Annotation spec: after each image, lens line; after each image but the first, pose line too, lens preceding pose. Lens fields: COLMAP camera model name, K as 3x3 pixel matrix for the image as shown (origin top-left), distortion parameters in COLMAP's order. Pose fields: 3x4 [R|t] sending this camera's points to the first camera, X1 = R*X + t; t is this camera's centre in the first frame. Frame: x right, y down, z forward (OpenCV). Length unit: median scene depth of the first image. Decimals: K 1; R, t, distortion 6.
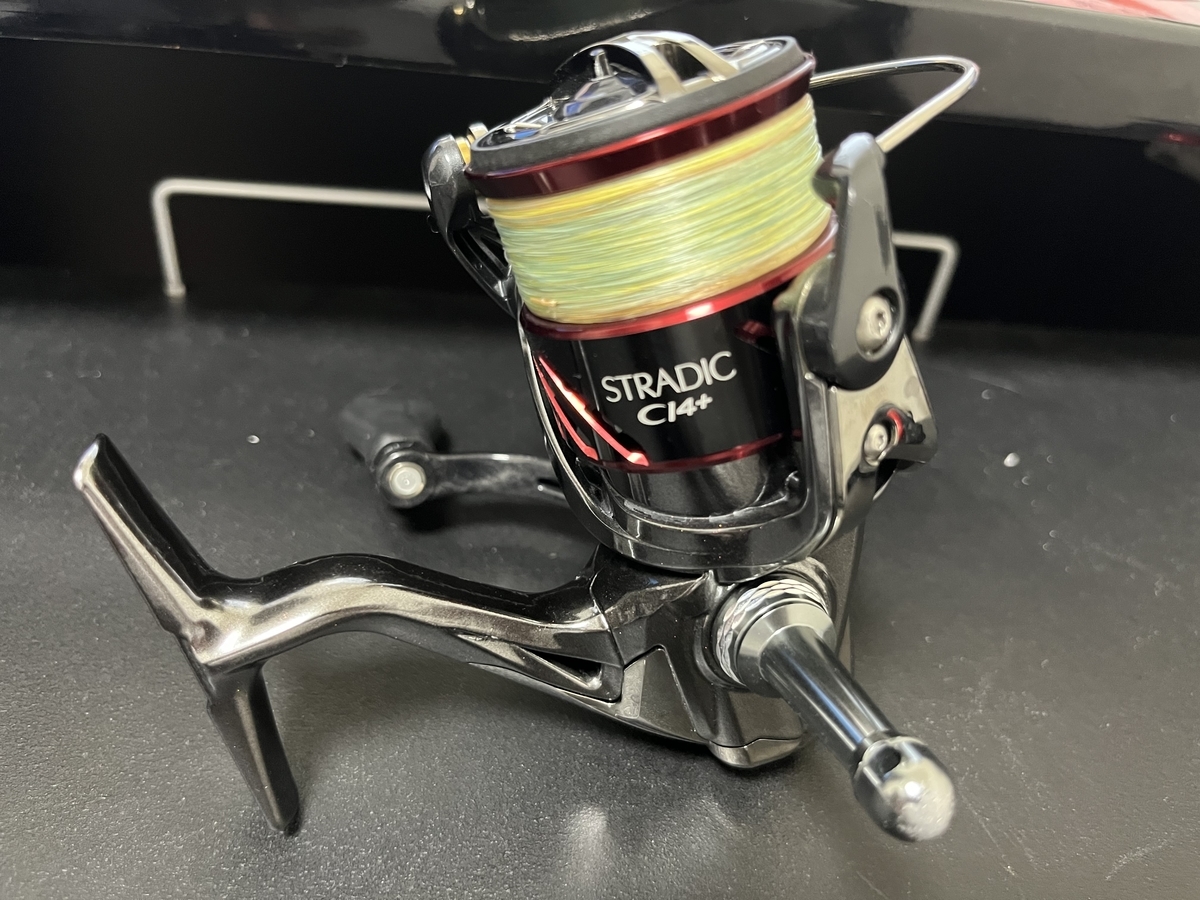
lens RADIAL K [[974.7, 0, 600.0], [0, 974.7, 450.0], [0, 0, 1]] dist [-0.034892, -0.004717]
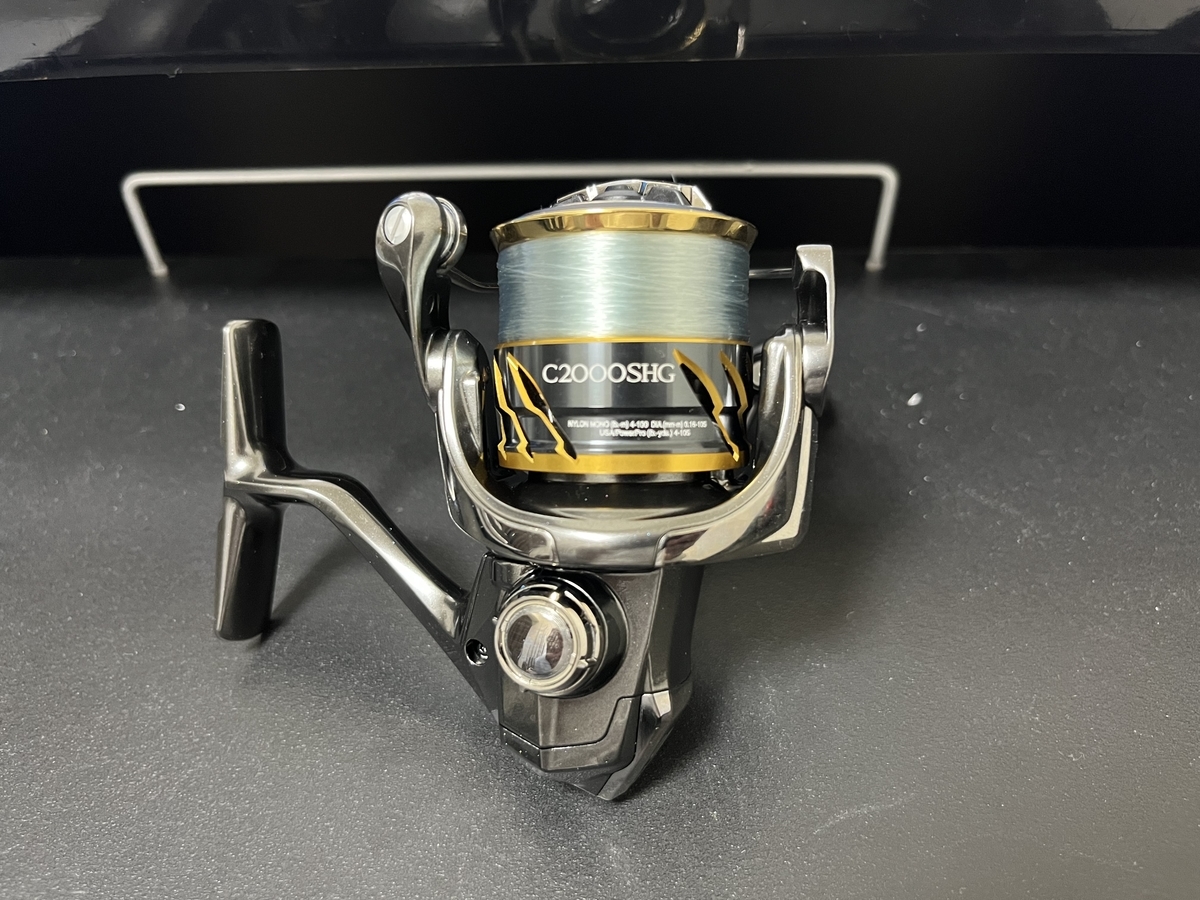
lens RADIAL K [[974.7, 0, 600.0], [0, 974.7, 450.0], [0, 0, 1]] dist [-0.034892, -0.004717]
pose [[0.977865, -0.021706, -0.208110, 0.326631], [0.038566, 0.996262, 0.077302, -0.027011], [0.205654, -0.083617, 0.975046, -0.009679]]
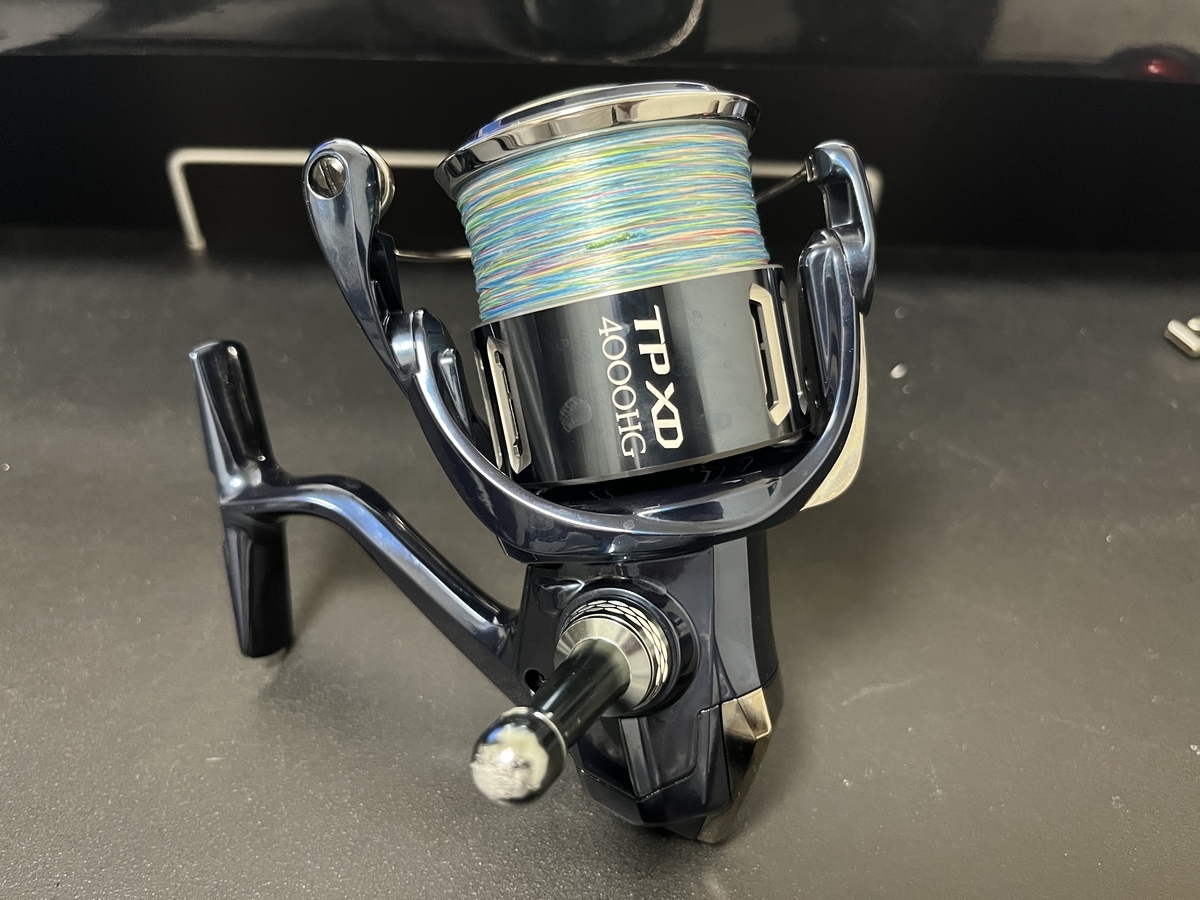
lens RADIAL K [[974.7, 0, 600.0], [0, 974.7, 450.0], [0, 0, 1]] dist [-0.034892, -0.004717]
pose [[0.990688, -0.006959, -0.135976, 0.243925], [0.015624, 0.997906, 0.062763, 0.025382], [0.135255, -0.064303, 0.988722, -0.151713]]
